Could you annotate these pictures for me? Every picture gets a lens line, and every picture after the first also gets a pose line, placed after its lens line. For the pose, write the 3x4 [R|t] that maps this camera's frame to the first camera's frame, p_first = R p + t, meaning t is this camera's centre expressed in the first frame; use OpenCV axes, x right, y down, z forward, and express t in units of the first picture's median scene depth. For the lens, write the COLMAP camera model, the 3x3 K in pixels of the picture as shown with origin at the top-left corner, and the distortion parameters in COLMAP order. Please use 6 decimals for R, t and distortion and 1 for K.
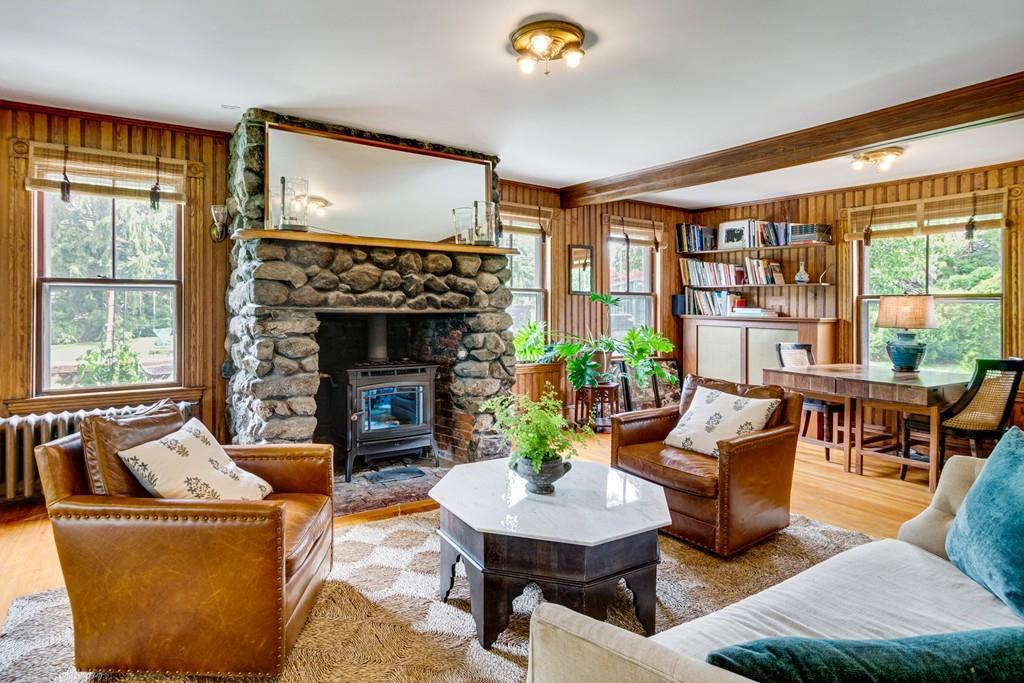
lens RADIAL K [[552.4, 0, 483.1], [0, 552.4, 303.8], [0, 0, 1]] dist [0.003263, 0.000472]
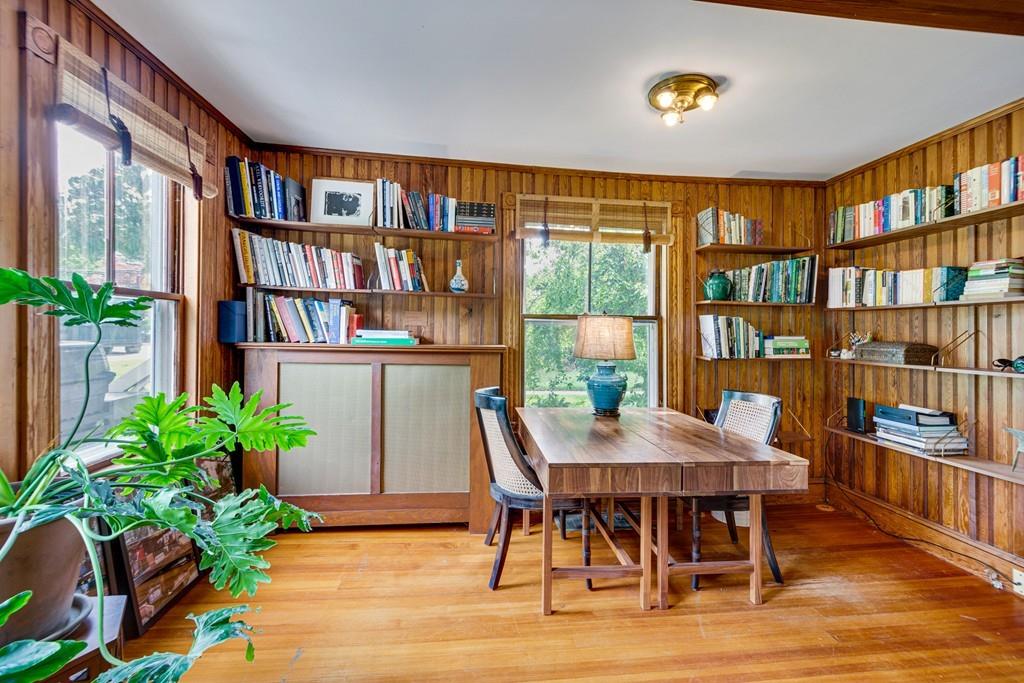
lens RADIAL K [[460.0, 0, 526.1], [0, 460.0, 326.1], [0, 0, 1]] dist [0.004150, 0.000418]
pose [[0.435765, 0.006078, 0.900040, 0.107427], [-0.017475, 0.999846, 0.001709, 0.000114], [-0.899891, -0.016473, 0.435804, 0.633589]]
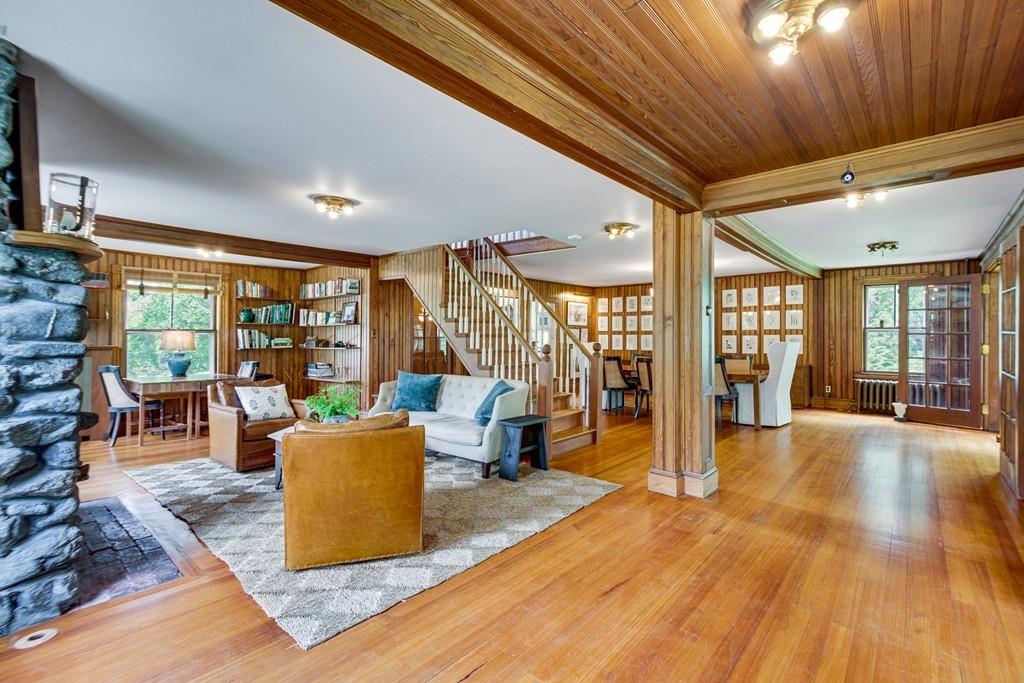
lens RADIAL K [[460.0, 0, 526.1], [0, 460.0, 326.1], [0, 0, 1]] dist [0.004150, 0.000418]
pose [[-0.268140, 0.015339, 0.963258, -0.628243], [-0.005824, 0.999829, -0.017543, -0.006871], [-0.963362, -0.010314, -0.268004, 0.294888]]
